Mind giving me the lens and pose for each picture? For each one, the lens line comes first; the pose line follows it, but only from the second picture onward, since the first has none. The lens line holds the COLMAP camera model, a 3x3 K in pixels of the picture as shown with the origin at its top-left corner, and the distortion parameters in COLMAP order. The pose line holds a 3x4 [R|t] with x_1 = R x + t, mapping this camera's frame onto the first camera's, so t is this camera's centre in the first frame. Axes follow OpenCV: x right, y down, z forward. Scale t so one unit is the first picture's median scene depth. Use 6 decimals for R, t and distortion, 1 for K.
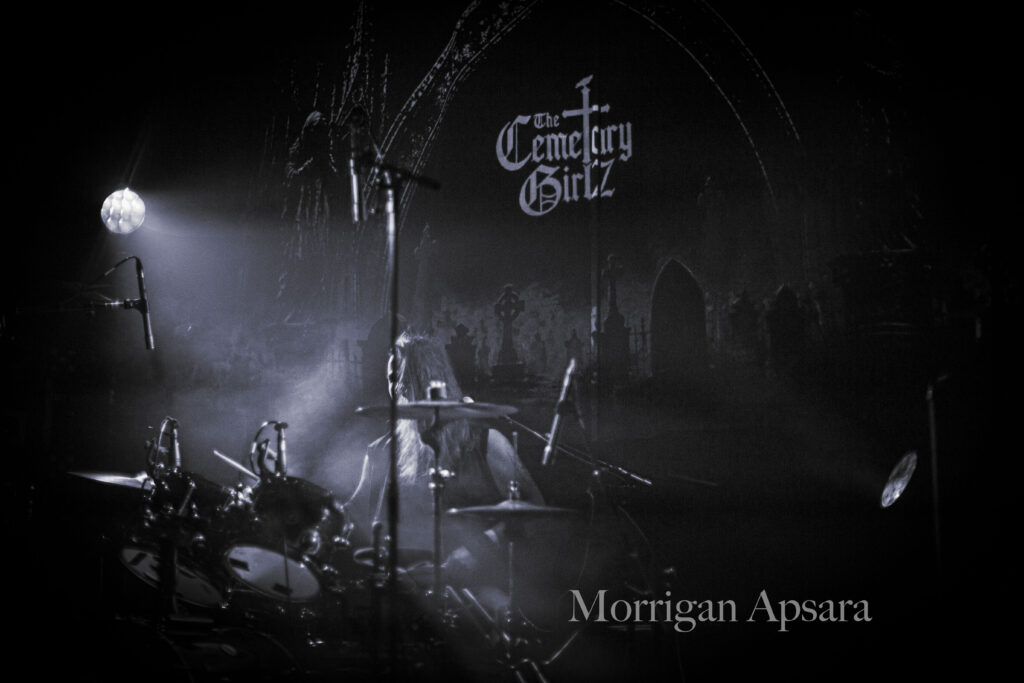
lens RADIAL K [[1562.3, 0, 512.4], [0, 1562.3, 336.6], [0, 0, 1]] dist [-0.111656, 0.000000]
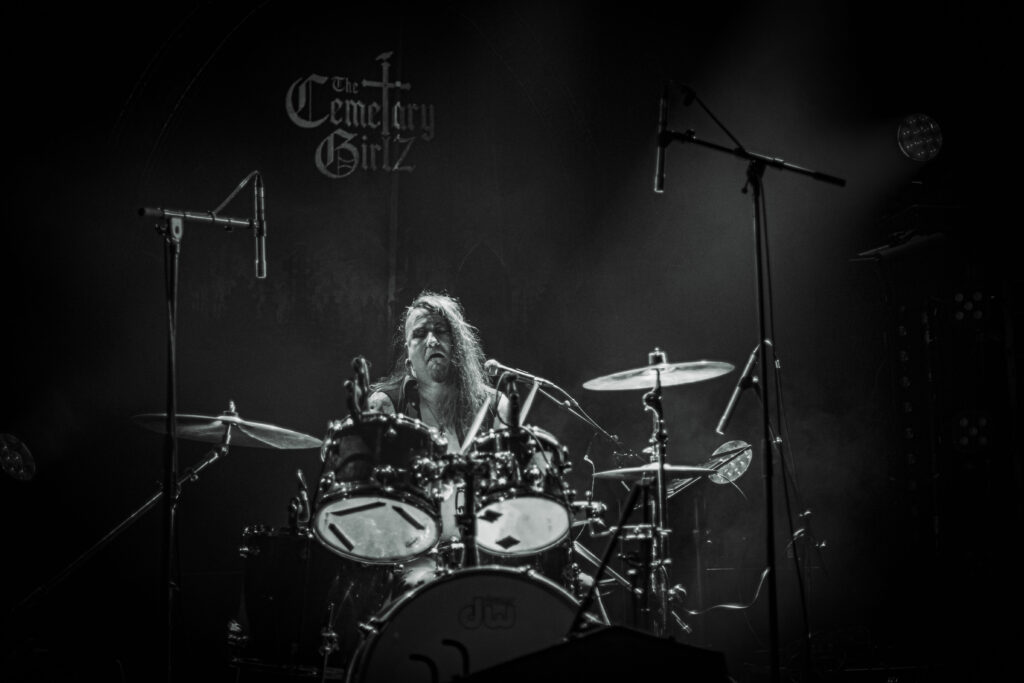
lens RADIAL K [[1562.3, 0, 507.9], [0, 1562.3, 343.3], [0, 0, 1]] dist [-0.111656, 0.000000]
pose [[0.756786, 0.096835, 0.646450, -0.534677], [-0.104318, 0.994183, -0.026801, 0.042779], [-0.645285, -0.047154, 0.762485, 0.162235]]
